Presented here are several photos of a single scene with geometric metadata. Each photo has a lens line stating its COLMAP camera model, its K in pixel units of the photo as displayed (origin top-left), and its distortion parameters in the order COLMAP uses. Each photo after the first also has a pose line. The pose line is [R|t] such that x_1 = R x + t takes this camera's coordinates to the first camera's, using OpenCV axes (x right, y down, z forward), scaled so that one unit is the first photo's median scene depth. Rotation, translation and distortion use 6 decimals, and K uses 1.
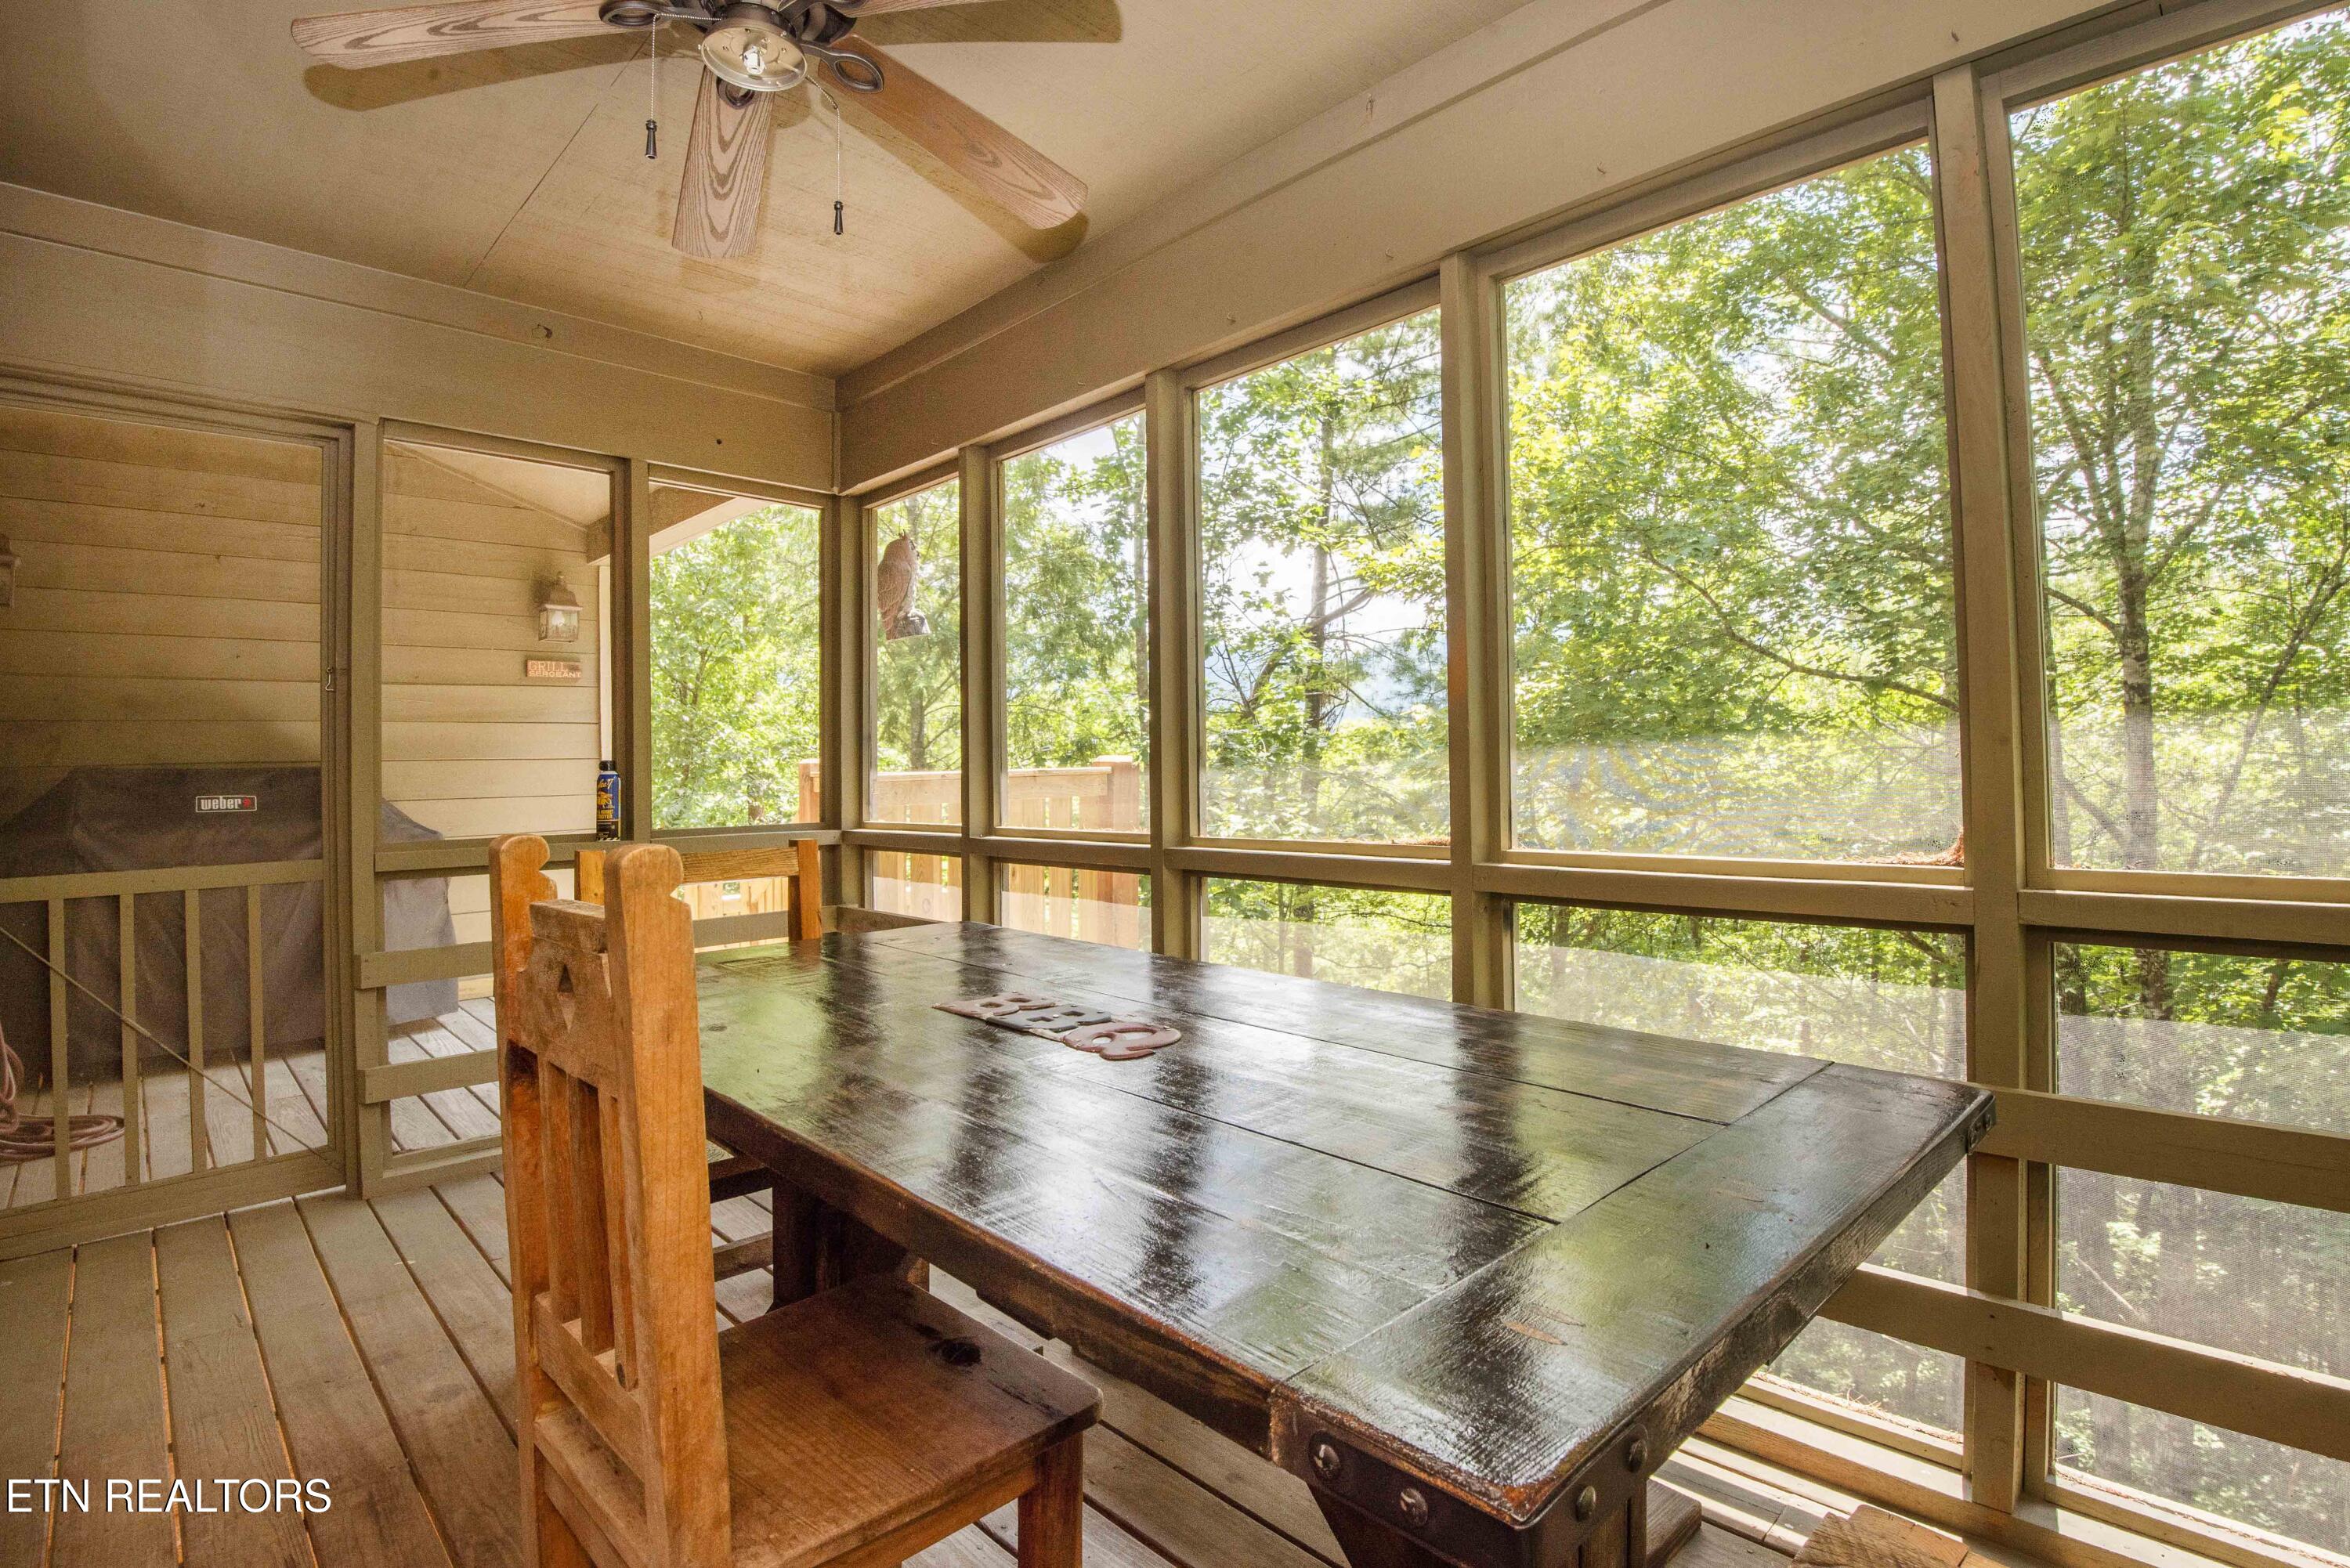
lens RADIAL K [[1112.9, 0, 1176.8], [0, 1112.9, 716.9], [0, 0, 1]] dist [-0.036291, -0.000349]
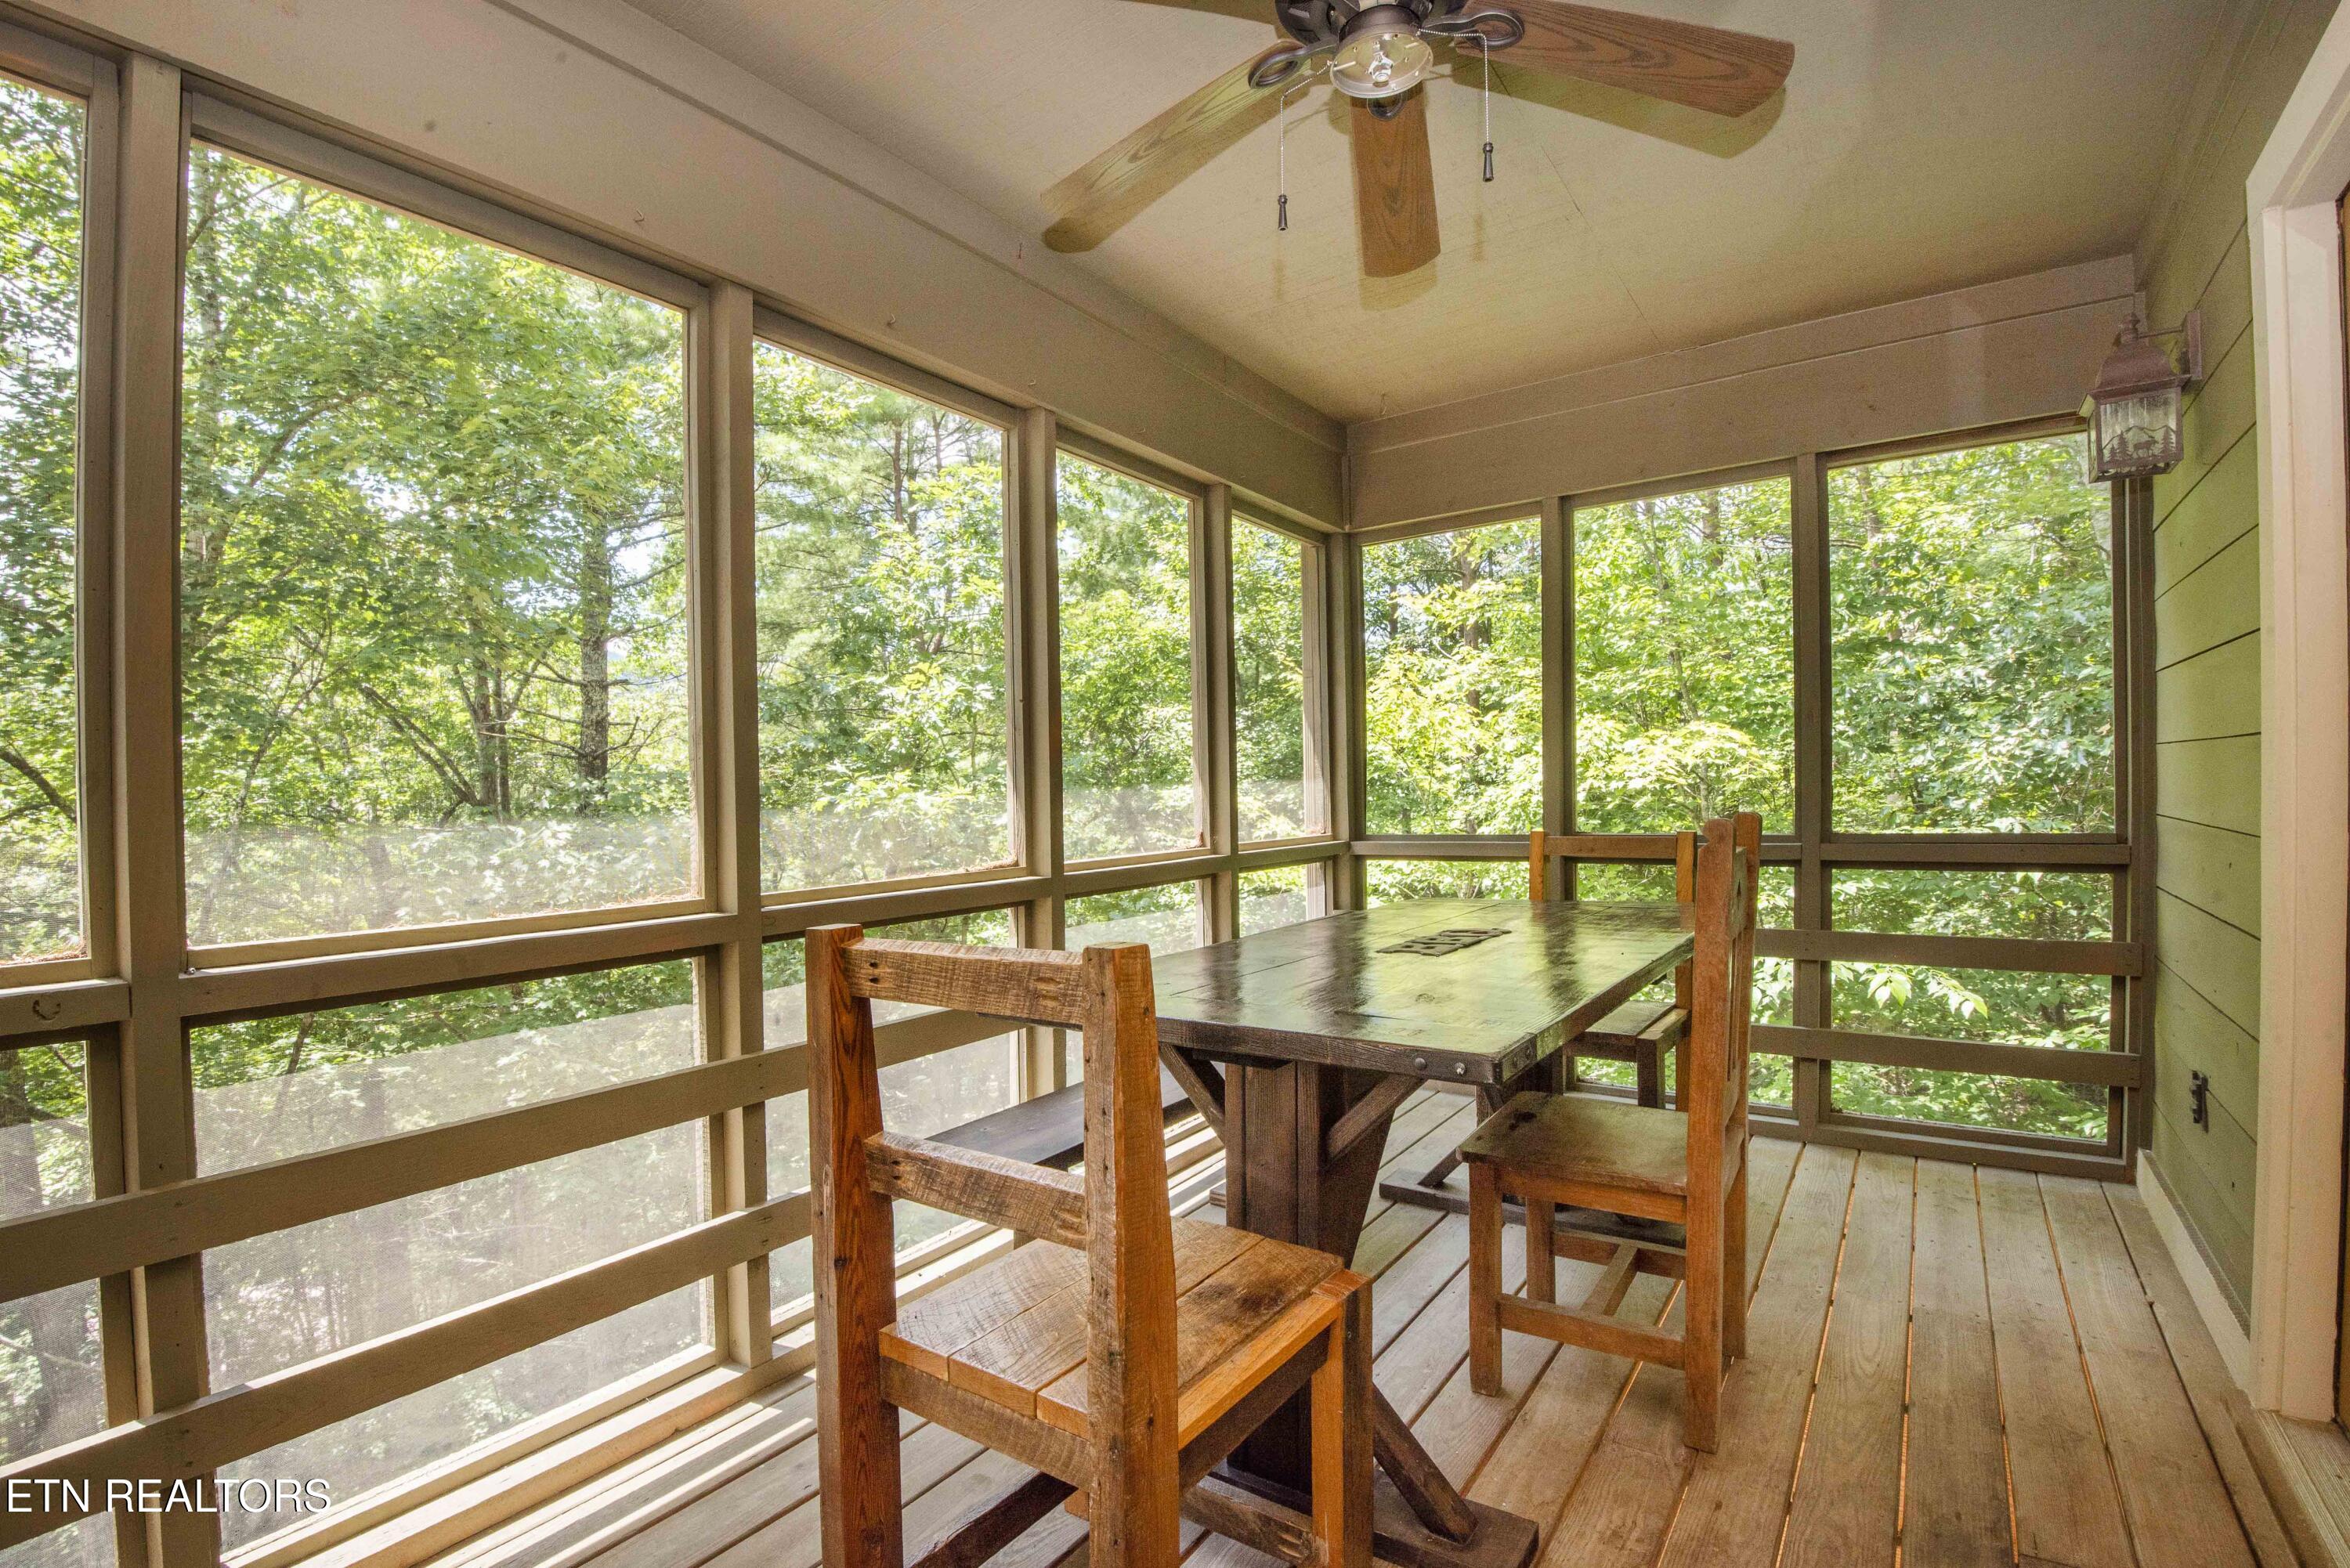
lens RADIAL K [[1114.2, 0, 1185.8], [0, 1114.2, 788.8], [0, 0, 1]] dist [-0.021935, -0.000331]
pose [[-0.203313, 0.020044, 0.978909, -0.442386], [-0.007184, 0.999733, -0.021962, 0.023667], [-0.979087, -0.011498, -0.203115, 0.456252]]
